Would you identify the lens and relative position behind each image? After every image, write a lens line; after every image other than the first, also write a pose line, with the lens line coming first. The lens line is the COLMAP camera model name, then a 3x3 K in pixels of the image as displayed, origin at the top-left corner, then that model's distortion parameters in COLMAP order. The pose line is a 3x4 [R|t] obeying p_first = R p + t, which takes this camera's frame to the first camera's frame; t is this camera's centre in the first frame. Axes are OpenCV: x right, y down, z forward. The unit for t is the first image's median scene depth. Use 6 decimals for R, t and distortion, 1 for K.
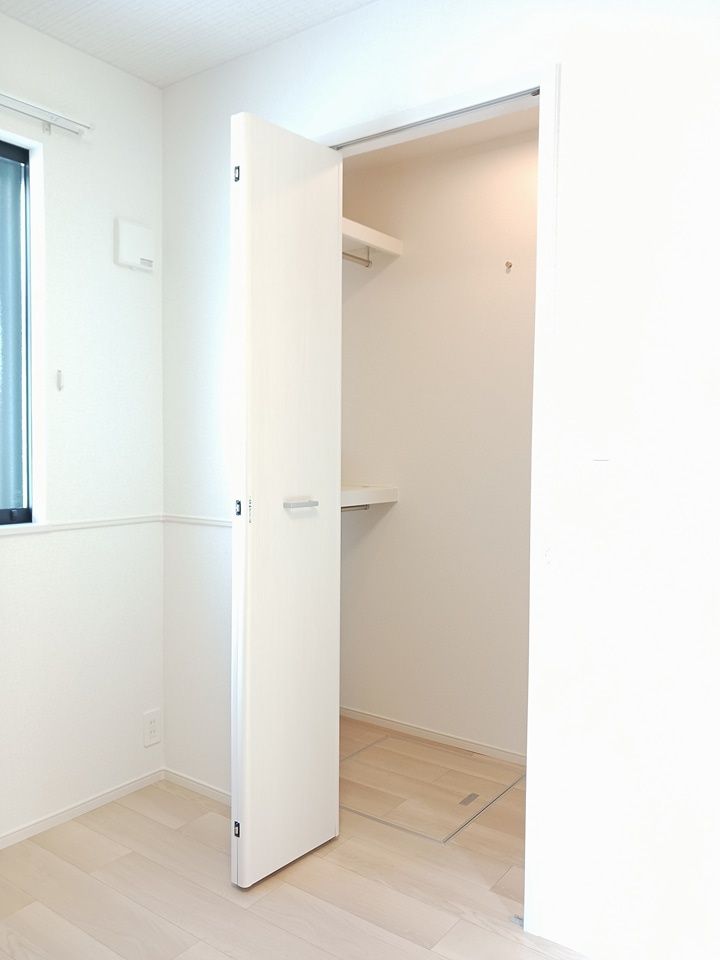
lens RADIAL K [[750.5, 0, 360.0], [0, 750.5, 480.0], [0, 0, 1]] dist [0.002880, -0.000186]
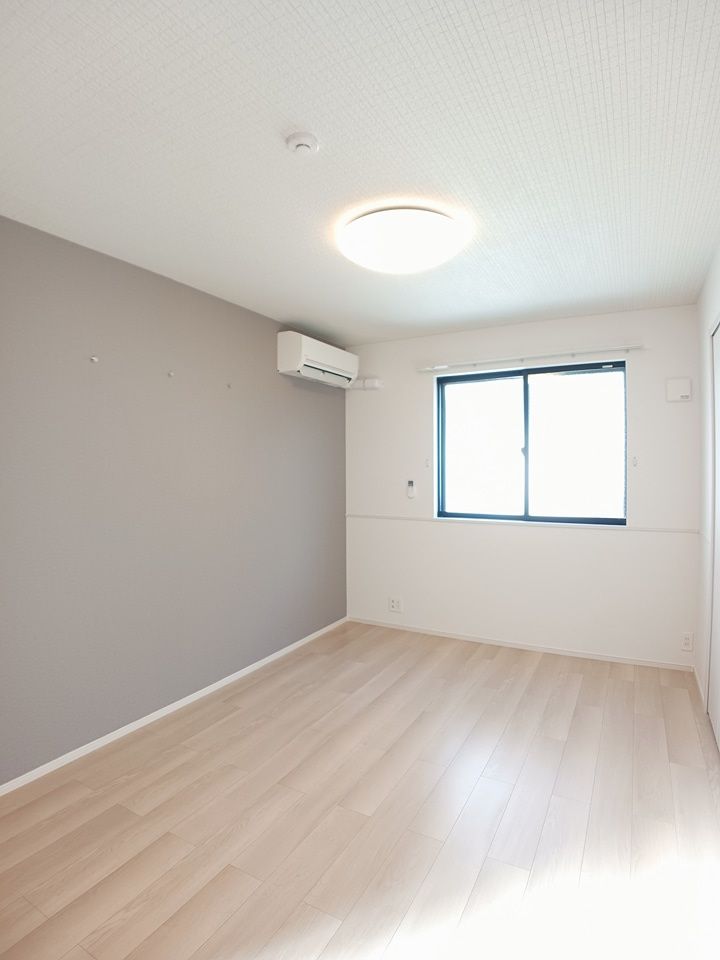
lens RADIAL K [[507.1, 0, 372.7], [0, 507.1, 476.2], [0, 0, 1]] dist [0.018198, -0.045062]
pose [[0.158271, -0.002595, -0.987392, 0.940552], [-0.037019, 0.999278, -0.008560, -0.048671], [0.986701, 0.037907, 0.158061, 0.011512]]
